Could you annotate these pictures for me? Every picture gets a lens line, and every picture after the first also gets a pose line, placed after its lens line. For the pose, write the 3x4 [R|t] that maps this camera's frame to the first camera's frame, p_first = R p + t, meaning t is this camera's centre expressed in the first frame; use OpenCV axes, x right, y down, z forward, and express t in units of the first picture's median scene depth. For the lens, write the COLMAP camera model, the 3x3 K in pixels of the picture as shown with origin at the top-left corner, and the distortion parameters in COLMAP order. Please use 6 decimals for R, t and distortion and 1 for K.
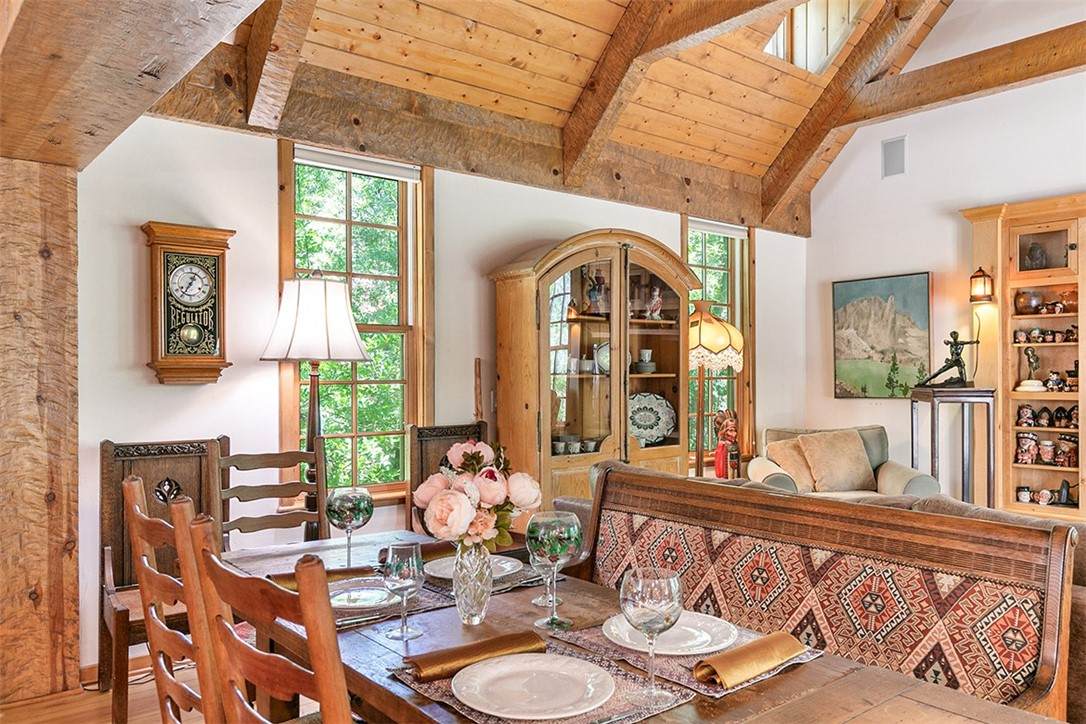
lens RADIAL K [[814.1, 0, 544.5], [0, 814.1, 366.3], [0, 0, 1]] dist [0.008009, 0.000896]
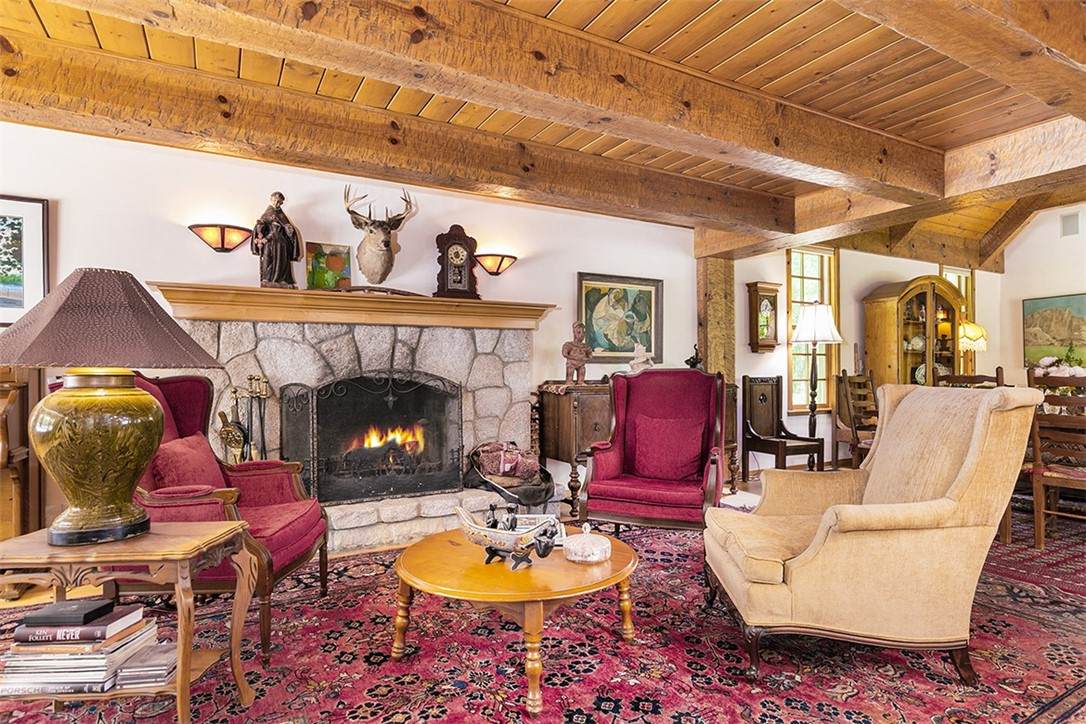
lens RADIAL K [[588.5, 0, 541.2], [0, 588.5, 368.8], [0, 0, 1]] dist [-0.000894, -0.000169]
pose [[0.980337, -0.006729, -0.197214, -0.437375], [0.006417, 0.999977, -0.002221, 0.040134], [0.197225, 0.000912, 0.980358, -0.438567]]
